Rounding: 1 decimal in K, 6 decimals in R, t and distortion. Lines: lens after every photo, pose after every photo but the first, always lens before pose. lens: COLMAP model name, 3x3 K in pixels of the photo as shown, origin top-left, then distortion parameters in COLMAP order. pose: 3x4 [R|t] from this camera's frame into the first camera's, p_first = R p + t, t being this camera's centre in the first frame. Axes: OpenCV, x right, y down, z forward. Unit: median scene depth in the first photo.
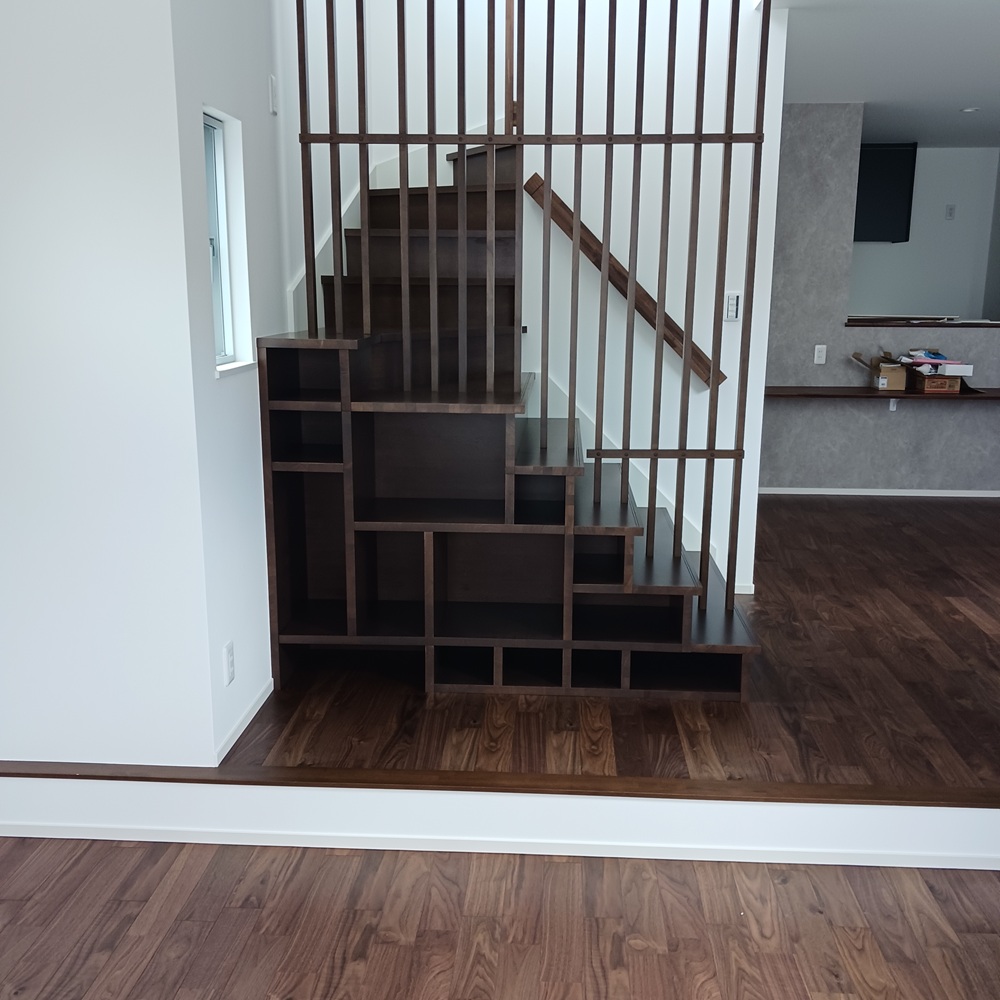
lens RADIAL K [[1053.2, 0, 500.8], [0, 1053.2, 505.8], [0, 0, 1]] dist [0.087793, -0.162786]
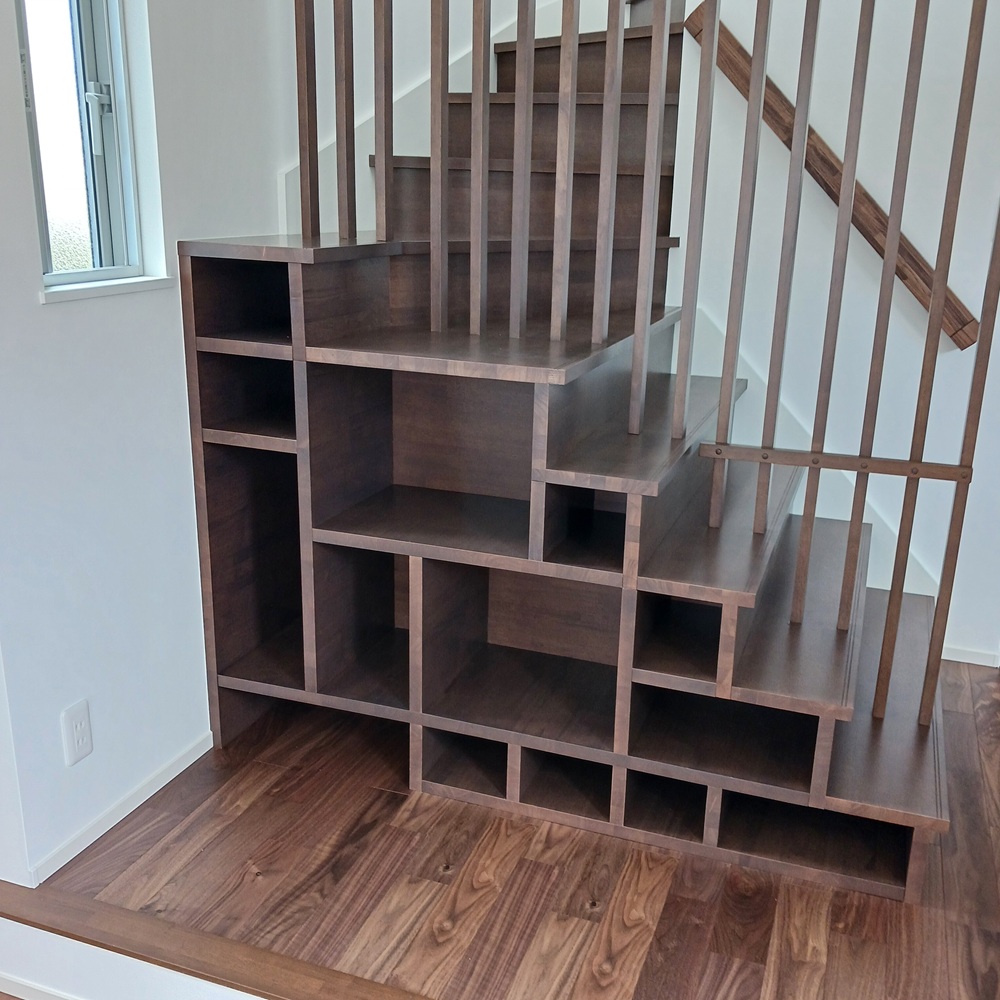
lens RADIAL K [[1067.1, 0, 501.5], [0, 1067.1, 510.5], [0, 0, 1]] dist [0.079595, -0.253991]
pose [[0.959047, 0.102688, -0.263977, 0.147682], [-0.080667, 0.992395, 0.092974, -0.067047], [0.271517, -0.067872, 0.960037, 0.387330]]
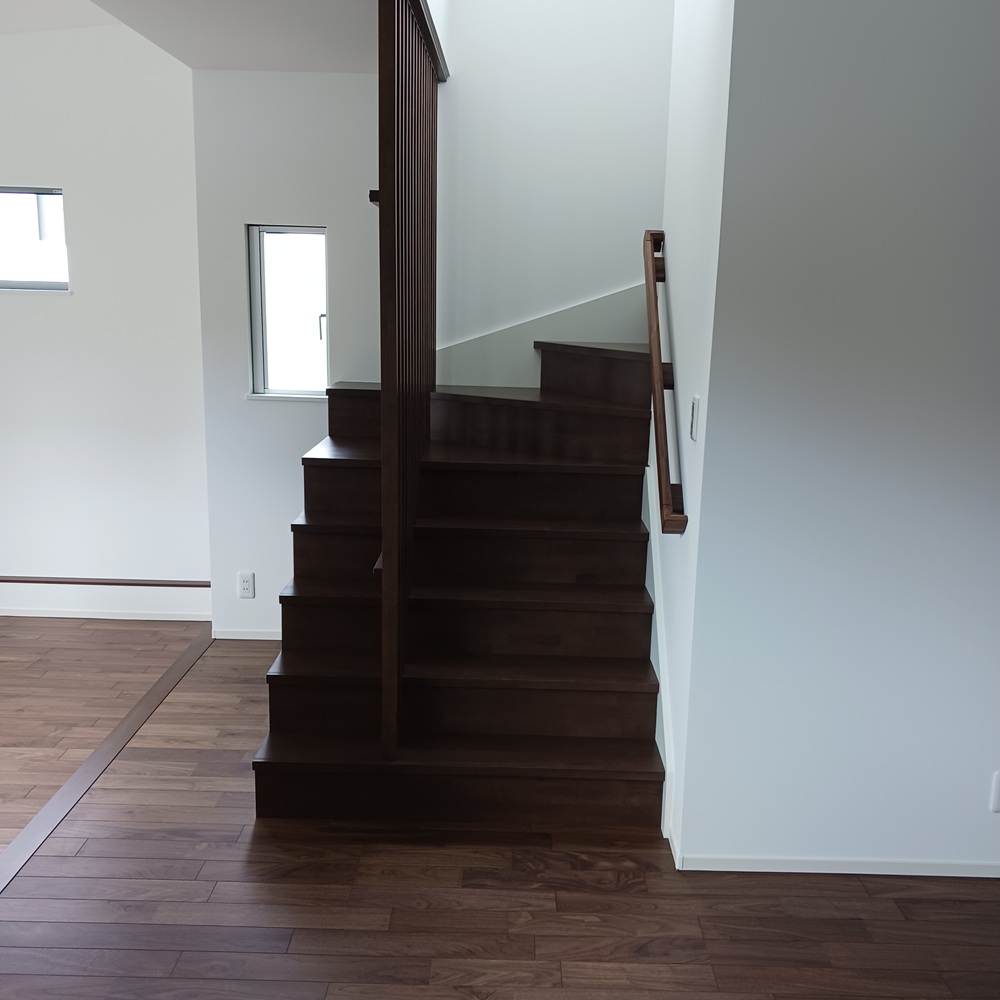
lens RADIAL K [[1053.2, 0, 500.8], [0, 1053.2, 505.8], [0, 0, 1]] dist [0.087793, -0.162786]
pose [[0.046484, 0.204621, -0.977737, 1.097246], [-0.231704, 0.954309, 0.188702, -0.298452], [0.971675, 0.217774, 0.091772, 1.065288]]
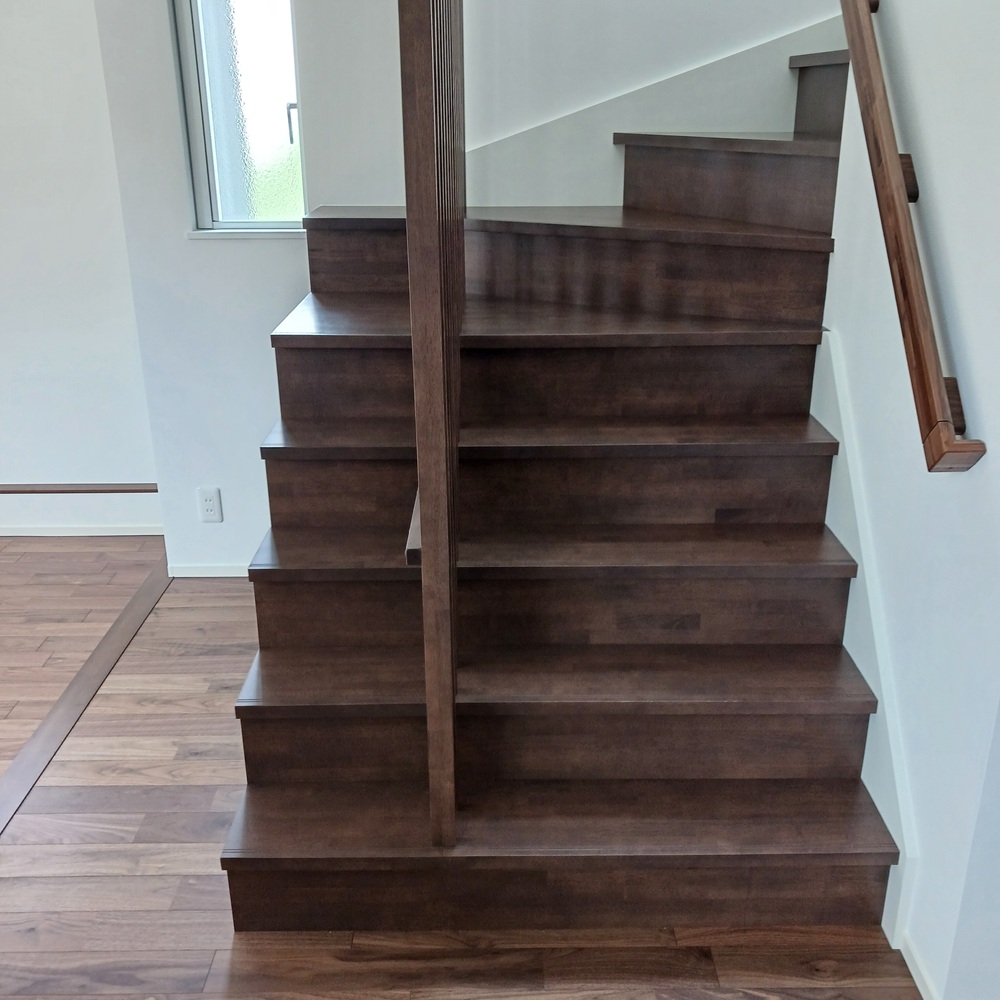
lens RADIAL K [[1053.2, 0, 500.8], [0, 1053.2, 505.8], [0, 0, 1]] dist [0.087793, -0.162786]
pose [[0.062533, 0.359567, -0.931022, 0.701232], [-0.200787, 0.918307, 0.341171, -0.255260], [0.977637, 0.165602, 0.129620, 1.030377]]
